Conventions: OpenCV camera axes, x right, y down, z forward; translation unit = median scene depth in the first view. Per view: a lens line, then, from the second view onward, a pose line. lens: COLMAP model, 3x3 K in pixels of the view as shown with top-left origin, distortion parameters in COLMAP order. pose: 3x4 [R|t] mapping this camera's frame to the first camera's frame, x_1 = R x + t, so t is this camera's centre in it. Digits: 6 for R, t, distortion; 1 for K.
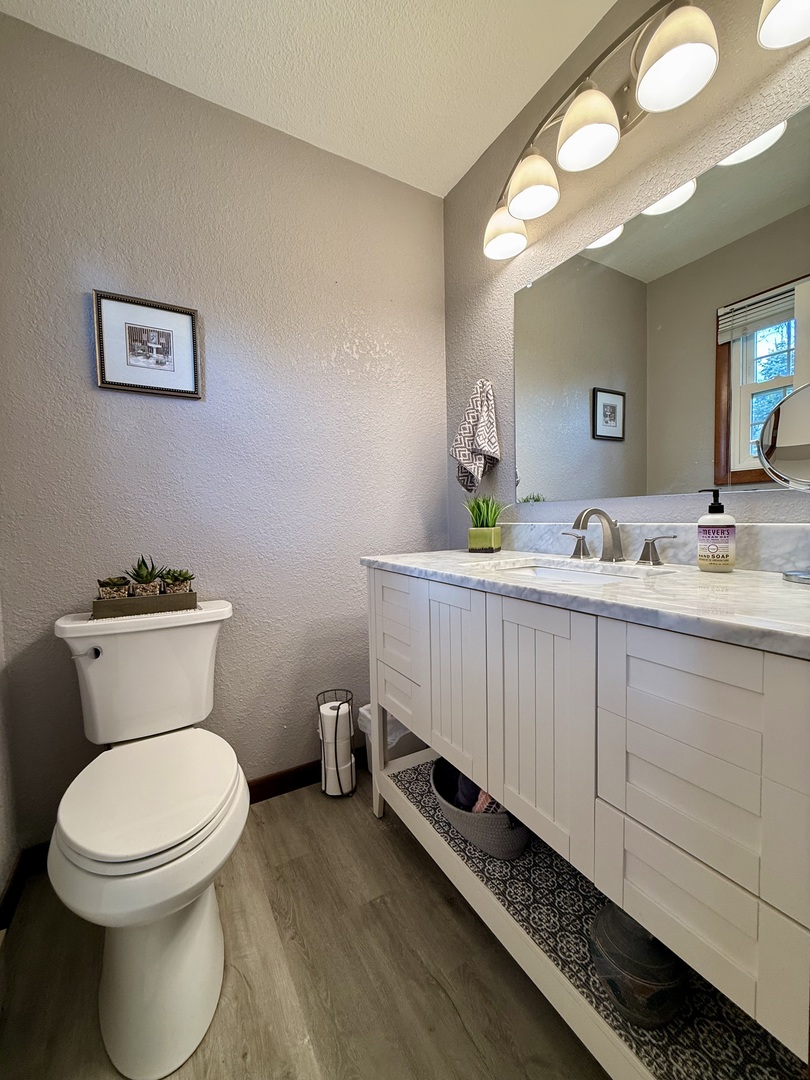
lens RADIAL K [[428.8, 0, 406.4], [0, 428.8, 541.3], [0, 0, 1]] dist [0.001749, -0.000701]
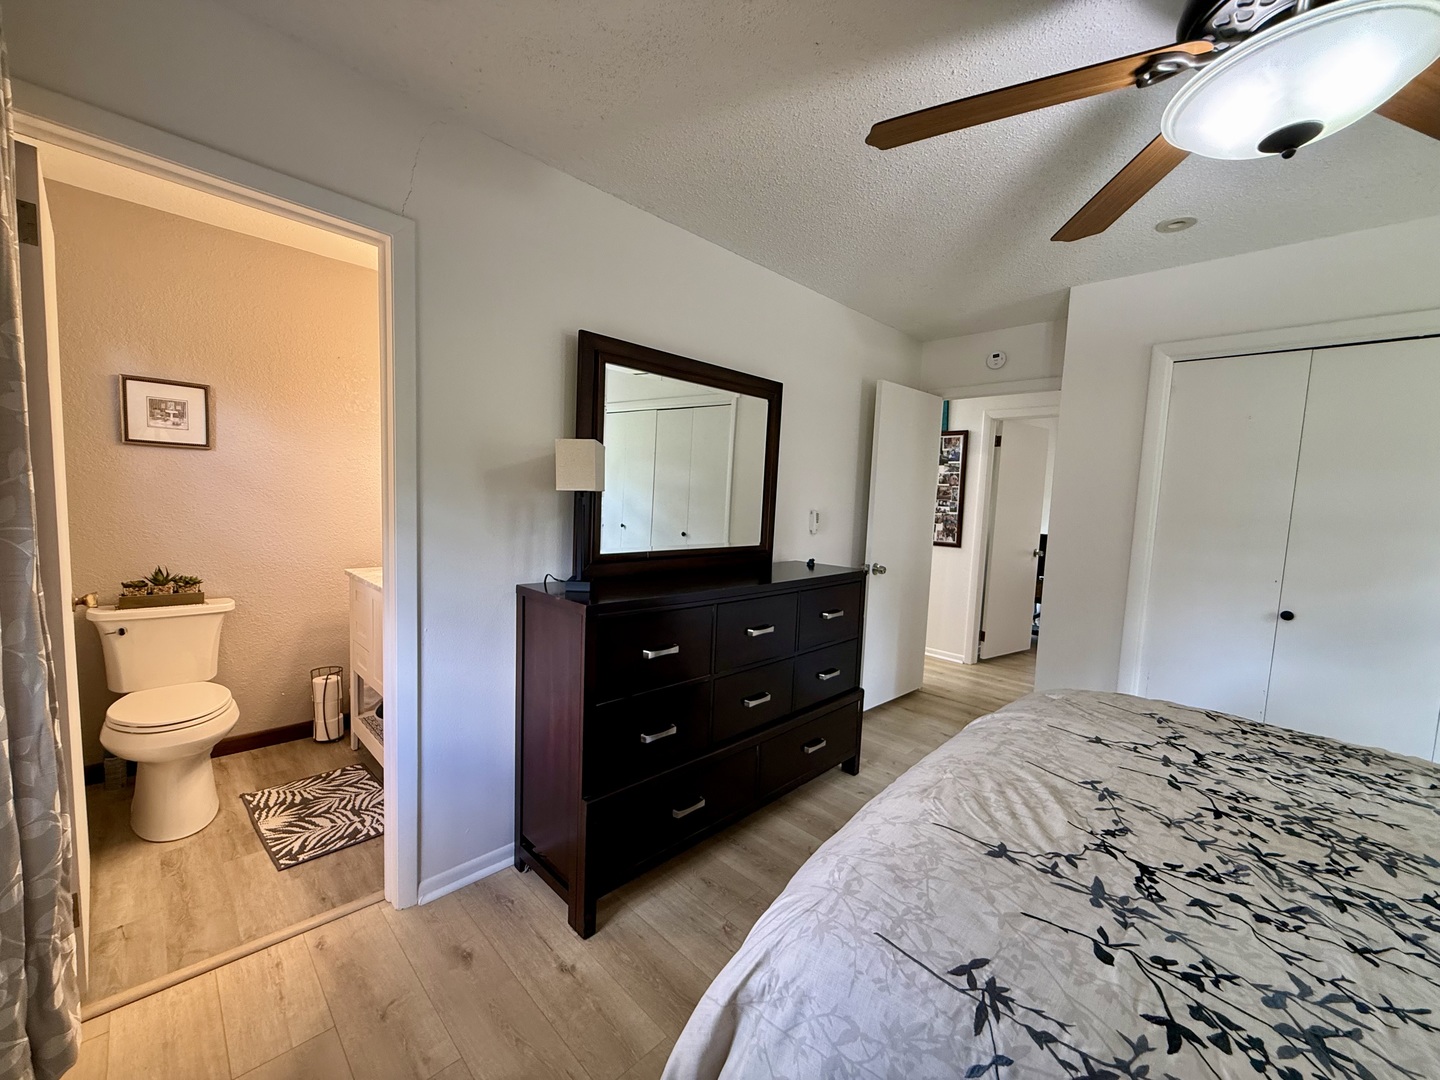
lens RADIAL K [[571.8, 0, 718.5], [0, 571.8, 543.8], [0, 0, 1]] dist [0.001749, -0.000701]
pose [[0.965836, 0.029784, 0.257437, 0.645000], [-0.034752, 0.999287, 0.014769, -0.124936], [-0.256814, -0.023210, 0.966182, -1.231386]]
